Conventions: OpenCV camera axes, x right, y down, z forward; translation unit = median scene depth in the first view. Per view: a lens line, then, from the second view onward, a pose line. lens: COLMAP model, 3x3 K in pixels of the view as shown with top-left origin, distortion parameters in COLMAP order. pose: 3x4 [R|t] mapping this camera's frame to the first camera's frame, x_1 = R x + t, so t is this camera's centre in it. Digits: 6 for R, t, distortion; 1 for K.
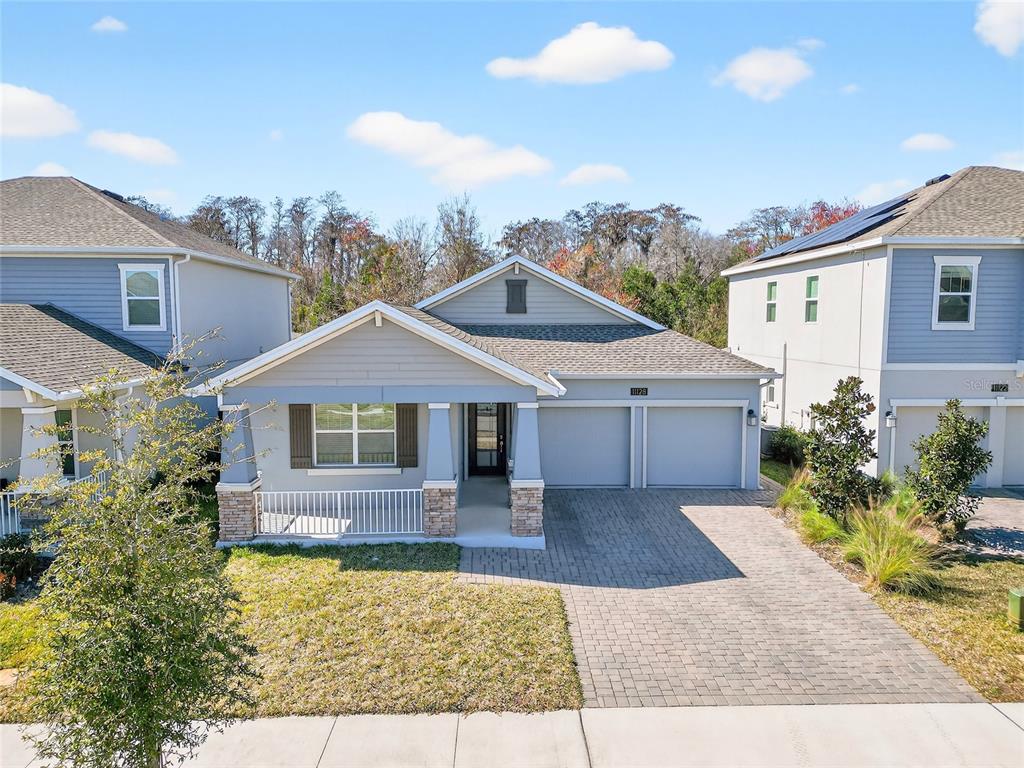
lens RADIAL K [[708.6, 0, 512.5], [0, 708.6, 381.2], [0, 0, 1]] dist [0.064750, -0.004803]
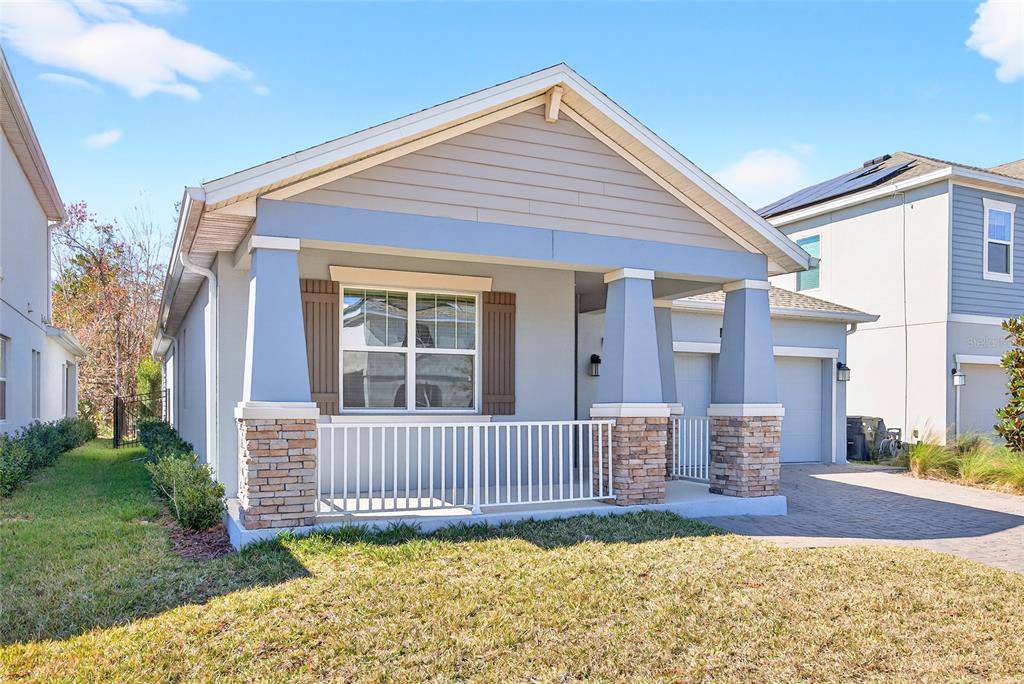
lens RADIAL K [[780.6, 0, 530.6], [0, 780.6, 403.7], [0, 0, 1]] dist [0.005414, 0.003244]
pose [[0.911202, 0.003705, 0.411944, -0.389138], [0.029535, 0.996799, -0.074295, 0.160914], [-0.410900, 0.079864, 0.908175, 0.405449]]
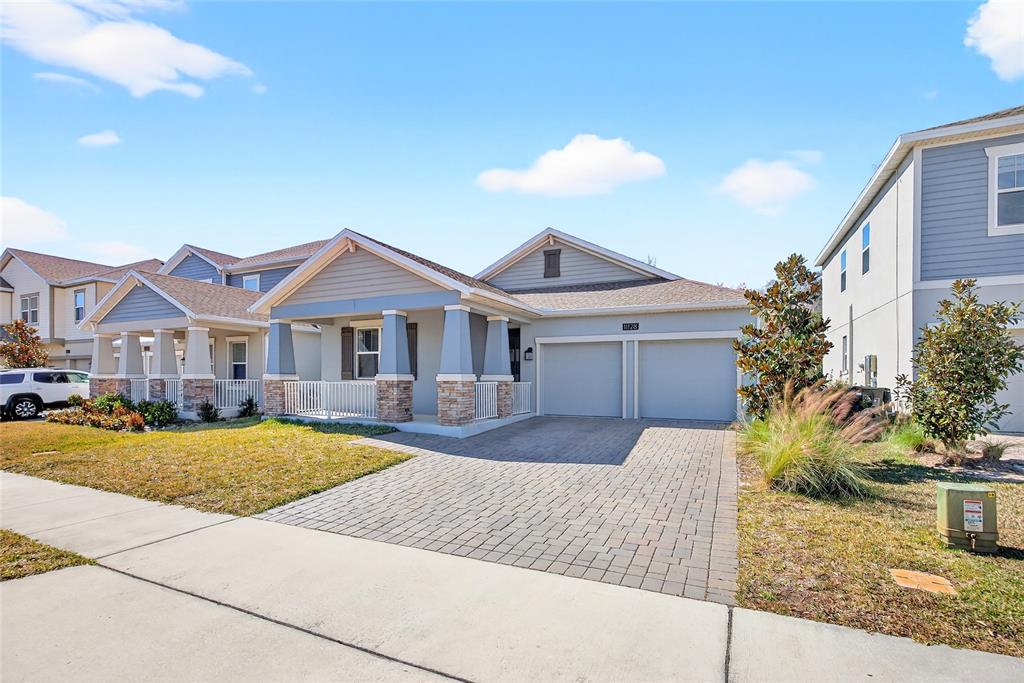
lens RADIAL K [[474.4, 0, 496.3], [0, 474.4, 378.6], [0, 0, 1]] dist [-0.024355, 0.000320]
pose [[0.881864, 0.003858, -0.471487, 0.380065], [-0.043113, 0.996437, -0.072484, 0.172202], [0.469528, 0.084248, 0.878889, 0.337186]]
